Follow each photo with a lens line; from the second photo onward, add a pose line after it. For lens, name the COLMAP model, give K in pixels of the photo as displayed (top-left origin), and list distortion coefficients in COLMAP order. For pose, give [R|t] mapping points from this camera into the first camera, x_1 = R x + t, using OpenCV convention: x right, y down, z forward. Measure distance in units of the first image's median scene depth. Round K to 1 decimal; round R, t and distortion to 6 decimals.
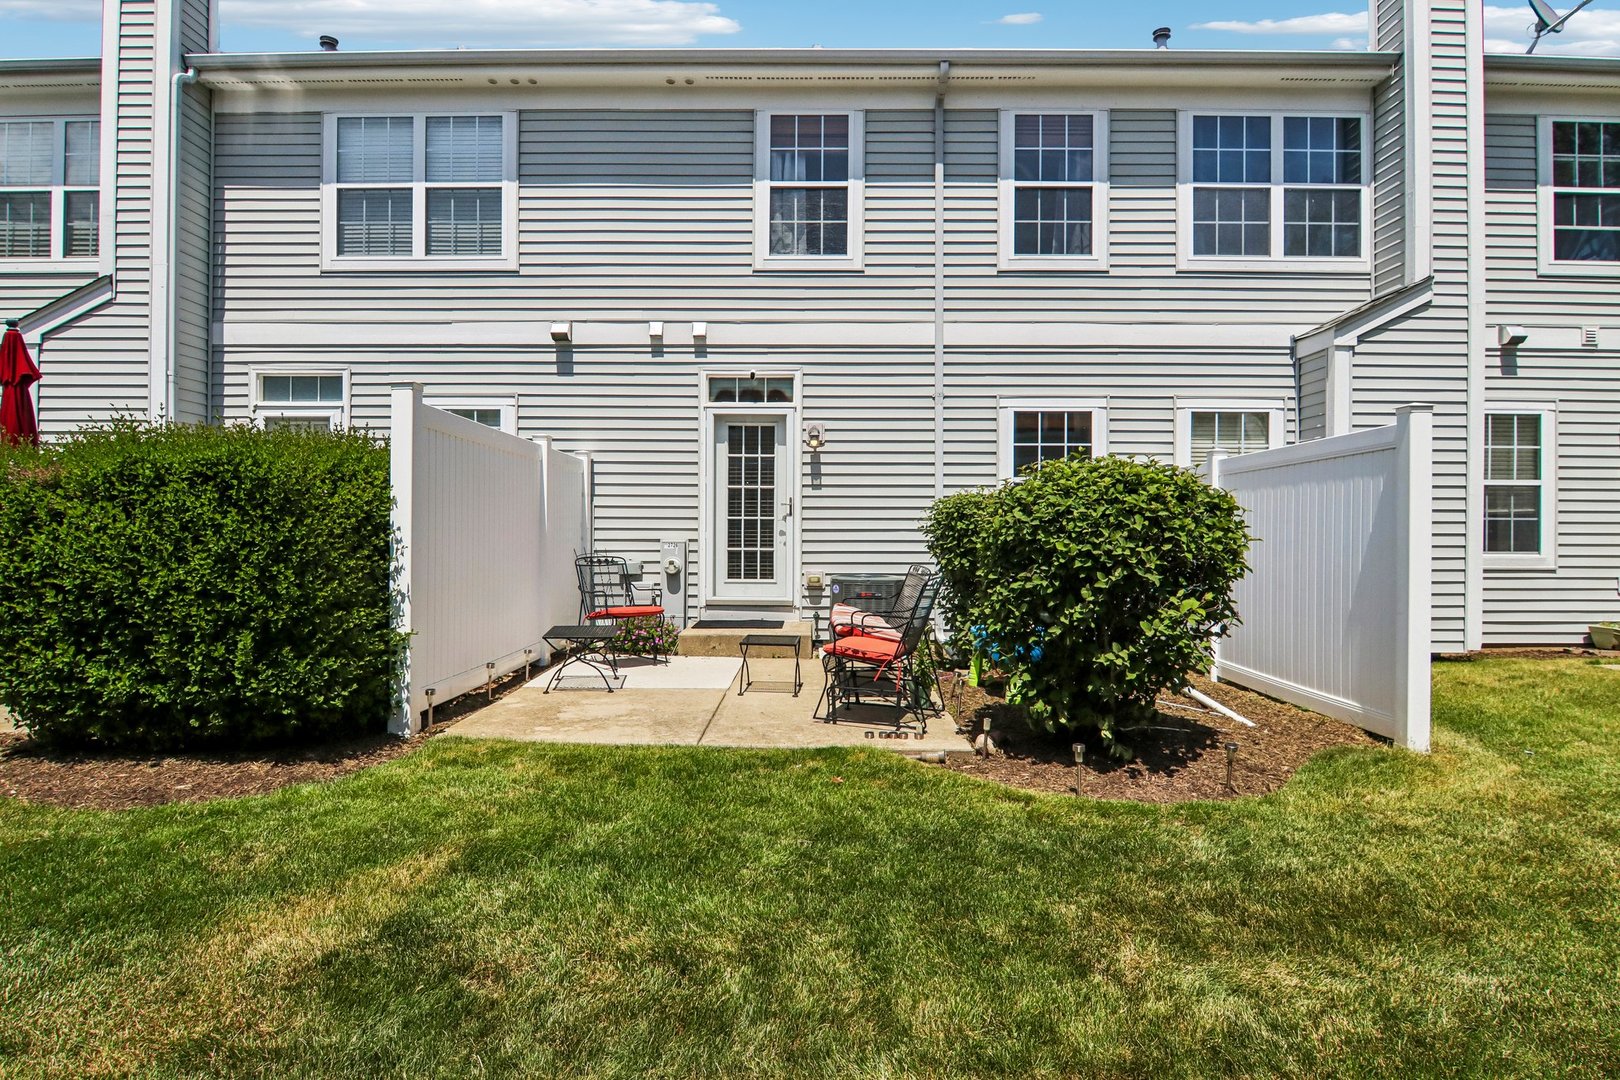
lens RADIAL K [[846.3, 0, 813.6], [0, 846.3, 548.0], [0, 0, 1]] dist [0.000893, -0.015212]
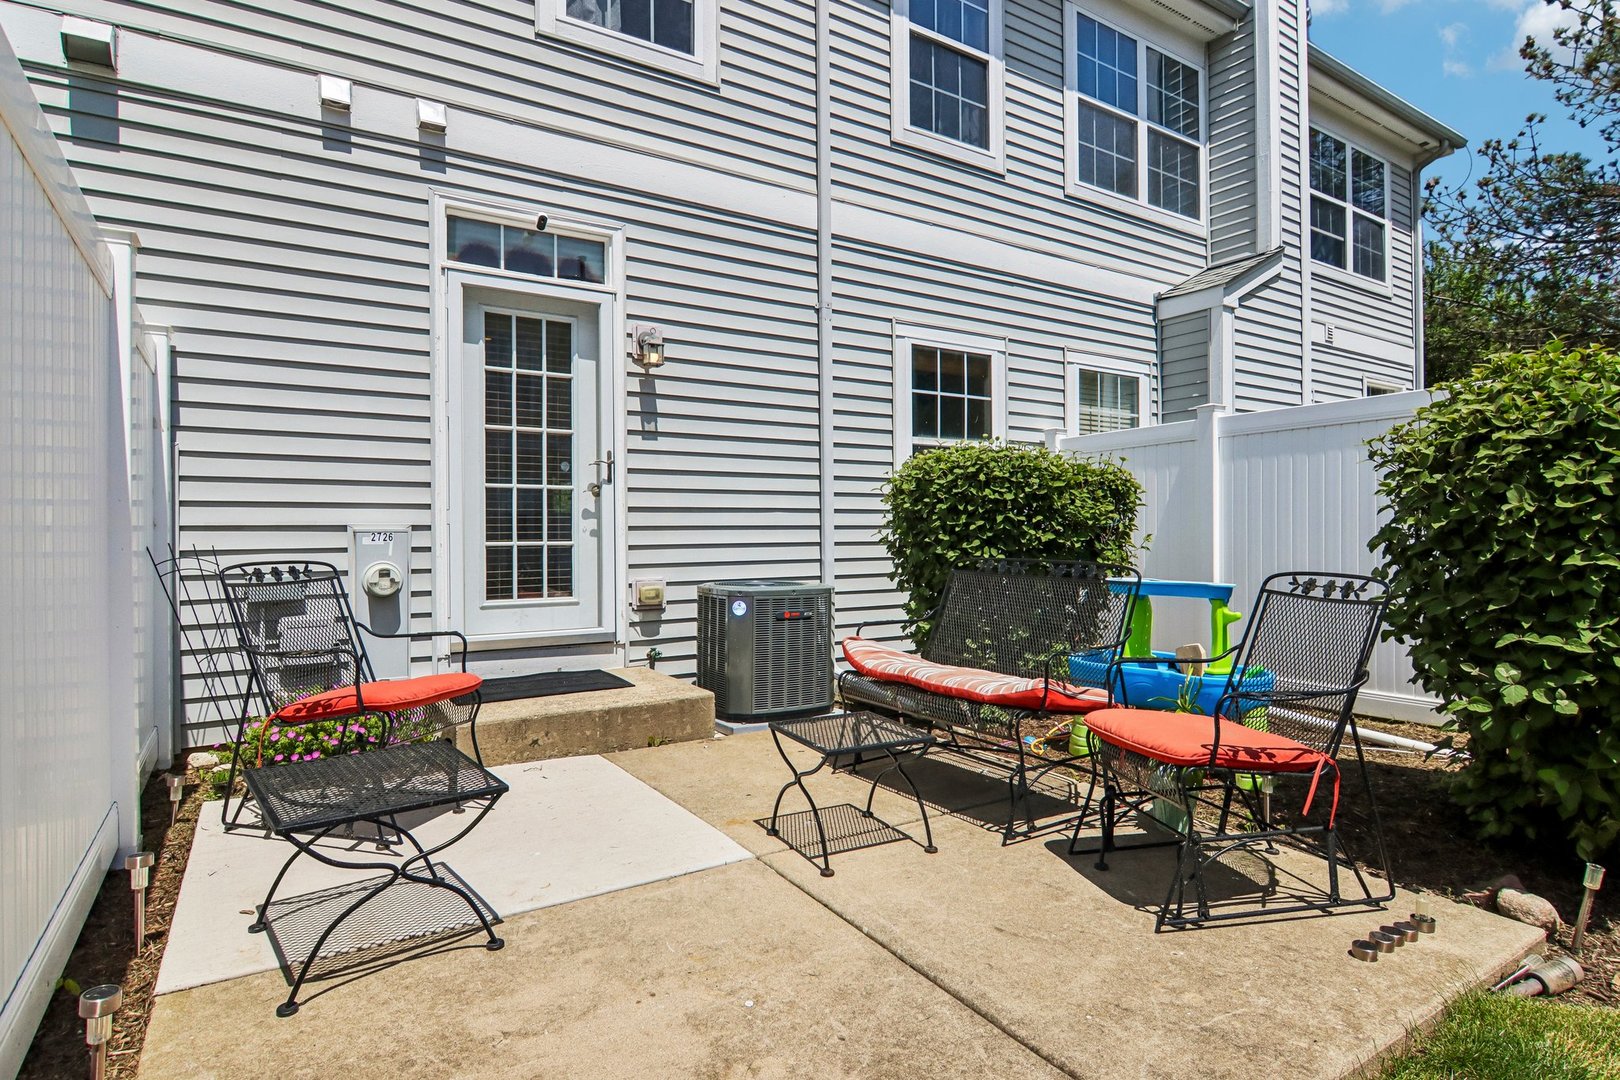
lens RADIAL K [[856.7, 0, 818.7], [0, 856.7, 536.7], [0, 0, 1]] dist [0.005619, -0.016216]
pose [[0.831584, -0.011681, 0.555275, -0.230030], [0.019133, 0.999788, -0.007621, 0.004913], [-0.555069, 0.016962, 0.831632, 0.443732]]
